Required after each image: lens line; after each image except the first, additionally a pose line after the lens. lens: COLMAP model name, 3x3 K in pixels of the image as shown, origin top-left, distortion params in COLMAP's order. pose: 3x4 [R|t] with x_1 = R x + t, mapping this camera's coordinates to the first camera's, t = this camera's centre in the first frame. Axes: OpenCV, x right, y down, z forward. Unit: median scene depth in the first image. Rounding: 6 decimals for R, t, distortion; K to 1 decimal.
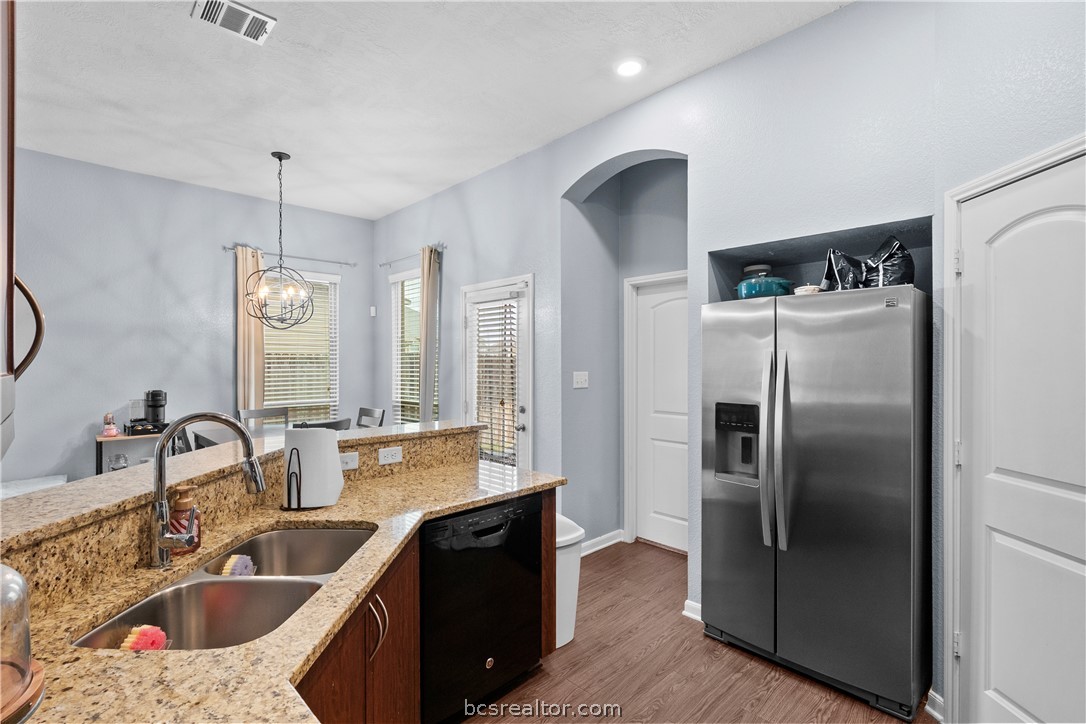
lens RADIAL K [[500.6, 0, 538.1], [0, 500.6, 366.6], [0, 0, 1]] dist [-0.011828, 0.000071]
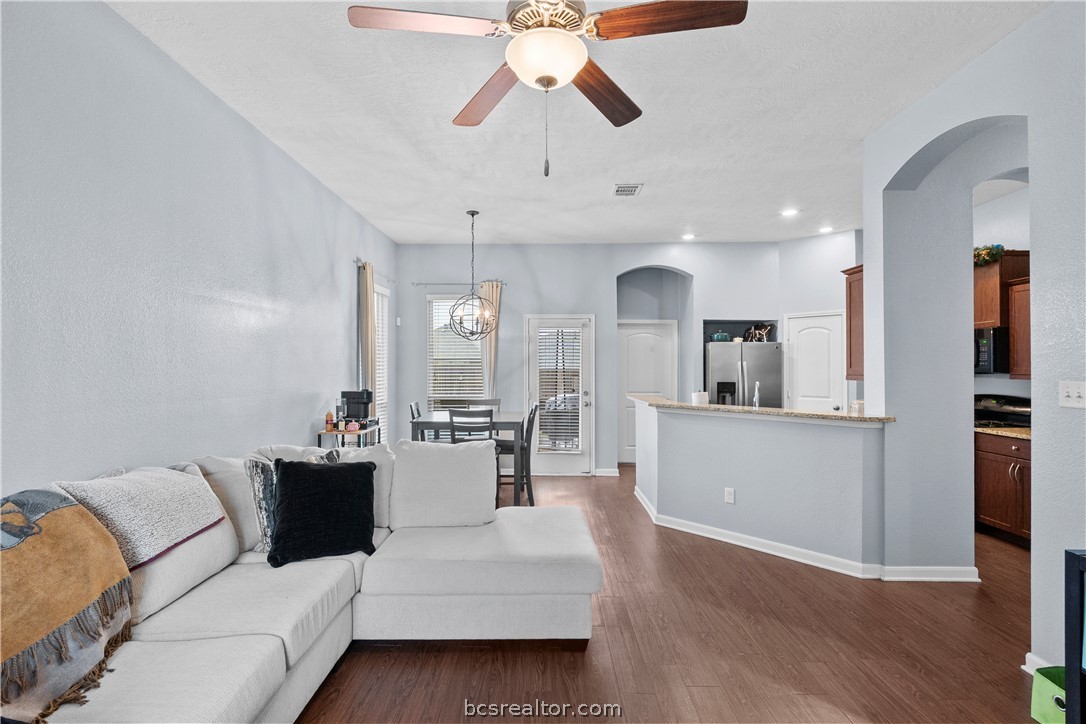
lens RADIAL K [[500.6, 0, 538.1], [0, 500.6, 366.6], [0, 0, 1]] dist [-0.011828, 0.000071]
pose [[0.708566, 0.001862, 0.705642, -1.840050], [0.002465, 0.999984, -0.005113, 0.004409], [-0.705640, 0.005362, 0.708550, -0.125438]]
